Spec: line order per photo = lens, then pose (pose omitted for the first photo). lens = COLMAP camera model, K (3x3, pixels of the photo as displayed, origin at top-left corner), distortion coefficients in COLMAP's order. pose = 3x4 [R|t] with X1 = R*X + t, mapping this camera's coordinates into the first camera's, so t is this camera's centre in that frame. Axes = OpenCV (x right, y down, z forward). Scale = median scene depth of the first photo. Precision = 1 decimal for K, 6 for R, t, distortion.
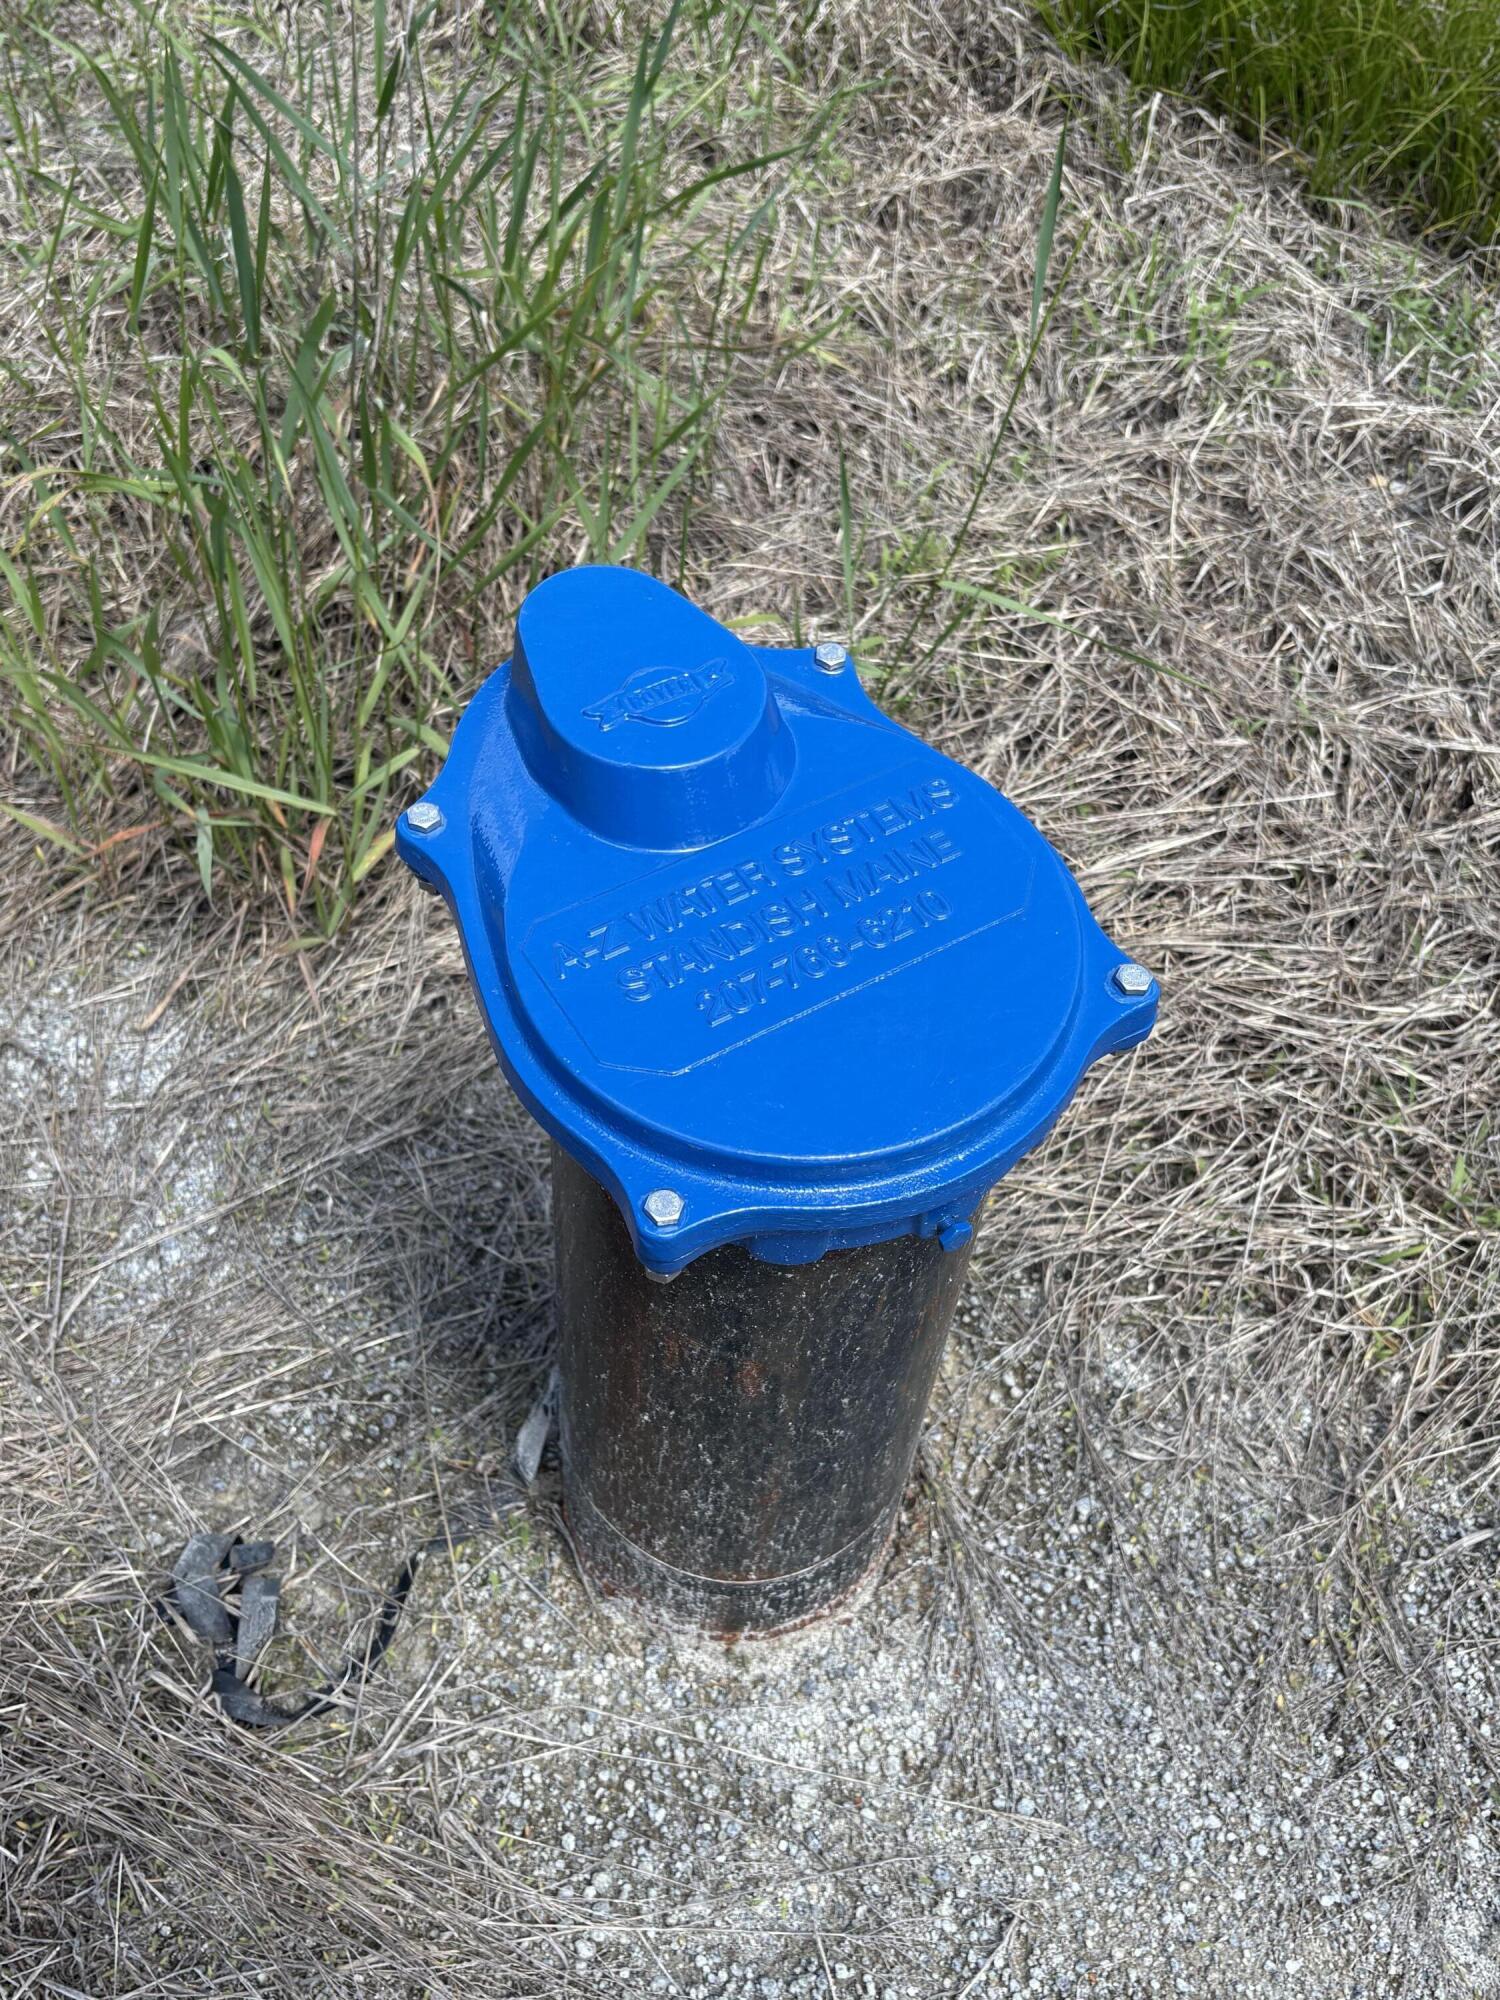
lens RADIAL K [[1866.8, 0, 746.0], [0, 1866.8, 995.7], [0, 0, 1]] dist [-0.005398, 0.000000]
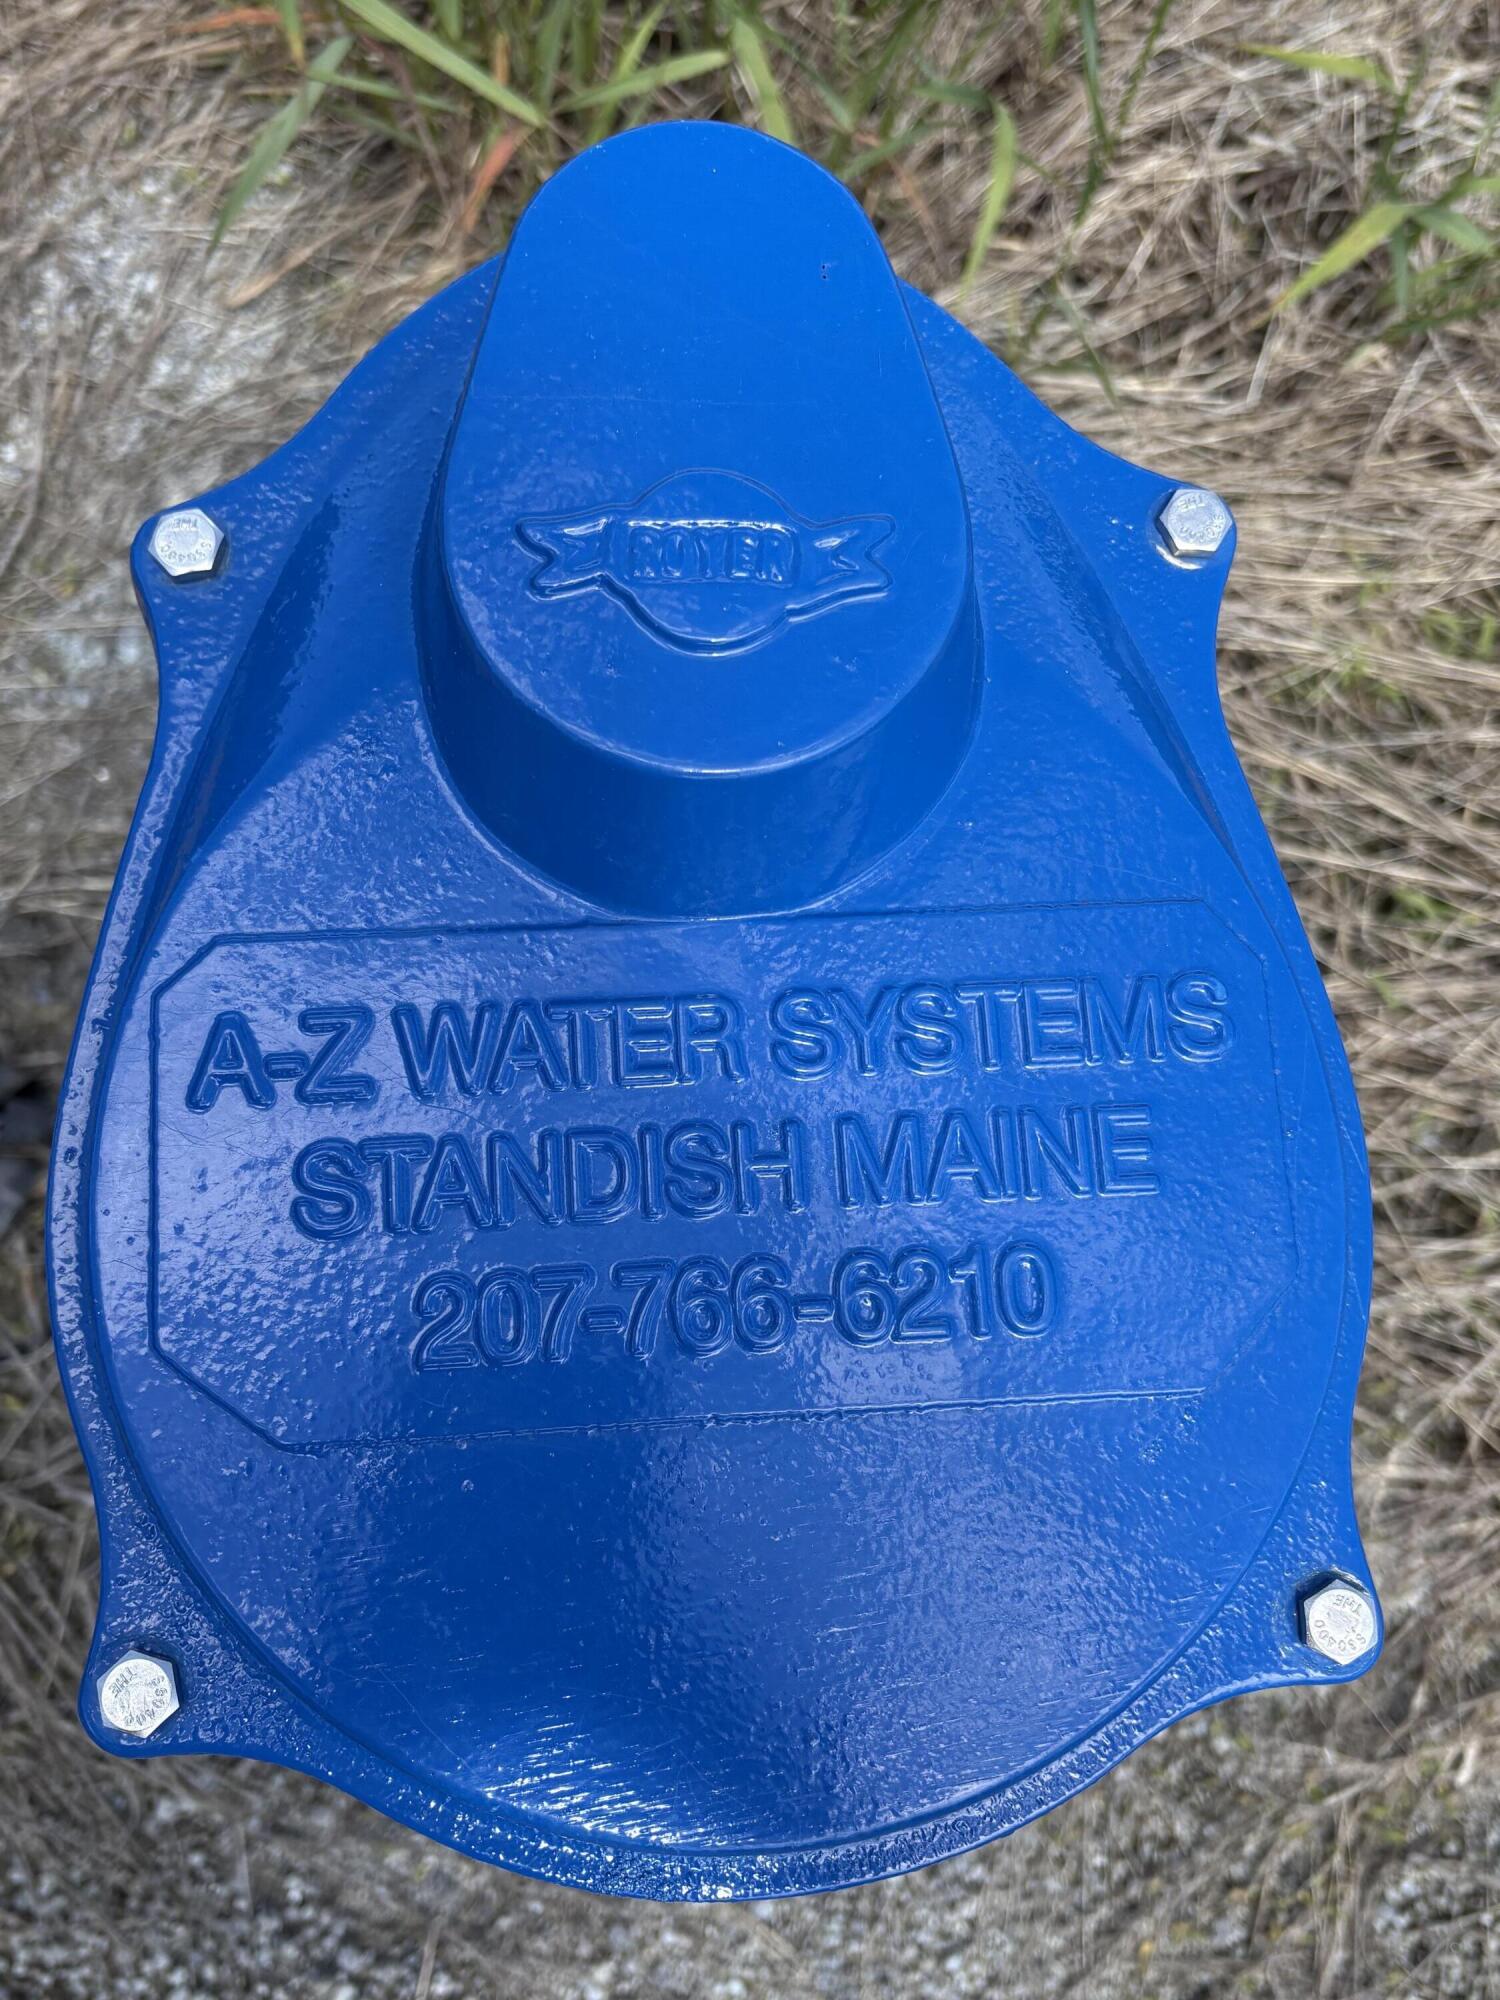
lens RADIAL K [[1866.8, 0, 754.1], [0, 1866.8, 1008.9], [0, 0, 1]] dist [-0.005398, 0.000000]
pose [[0.882807, 0.462607, -0.081531, 0.035291], [-0.386951, 0.814586, 0.432110, -0.175864], [0.266311, -0.349921, 0.898128, 0.404252]]
